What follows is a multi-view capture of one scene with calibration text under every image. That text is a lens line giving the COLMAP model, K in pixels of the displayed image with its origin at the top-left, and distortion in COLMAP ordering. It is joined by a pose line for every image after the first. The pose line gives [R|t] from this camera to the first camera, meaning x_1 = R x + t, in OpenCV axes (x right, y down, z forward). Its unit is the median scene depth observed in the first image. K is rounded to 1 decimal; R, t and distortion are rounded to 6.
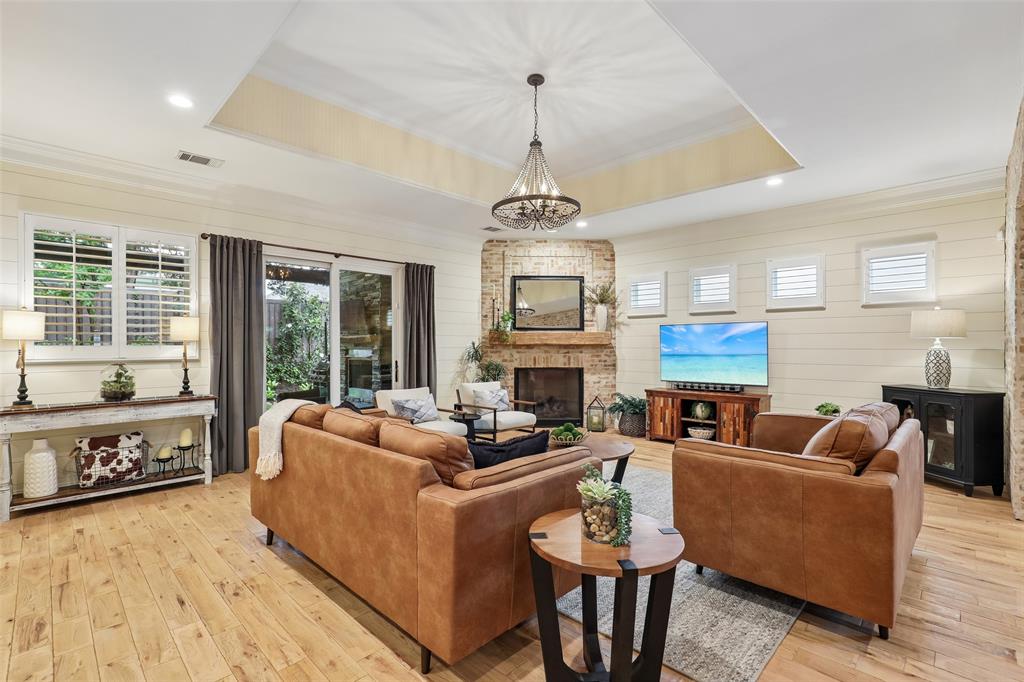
lens RADIAL K [[467.7, 0, 514.7], [0, 467.7, 339.8], [0, 0, 1]] dist [-0.014211, 0.006284]
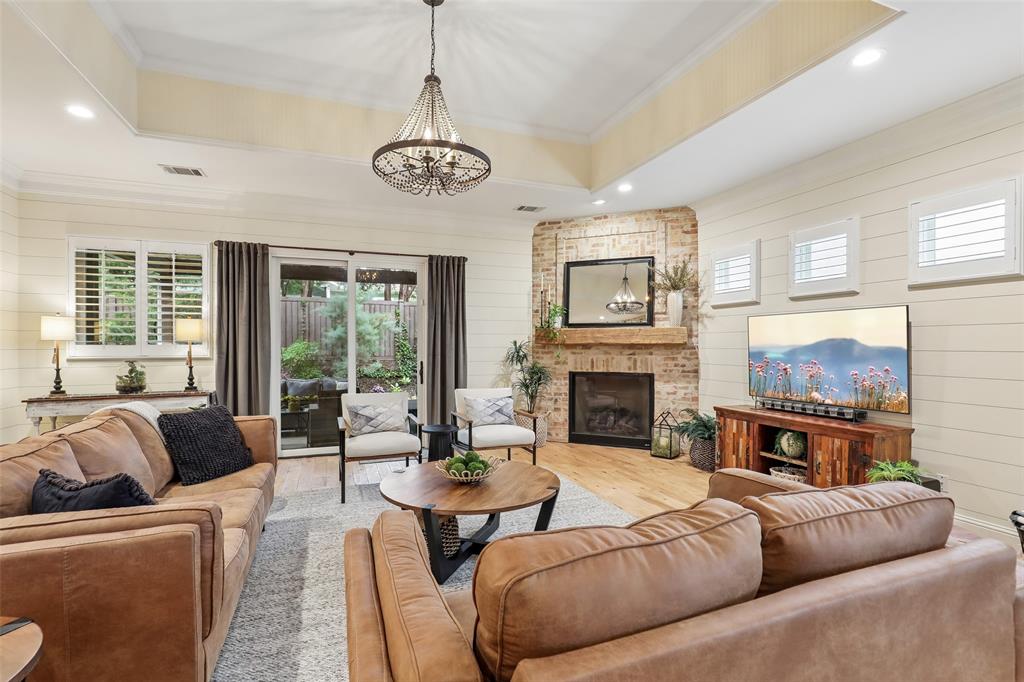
lens RADIAL K [[467.7, 0, 512.9], [0, 467.7, 343.1], [0, 0, 1]] dist [-0.014211, 0.006284]
pose [[0.908976, -0.000920, -0.416847, 0.311223], [0.004371, 0.999964, 0.007325, 0.002298], [0.416825, -0.008480, 0.908947, 0.233410]]
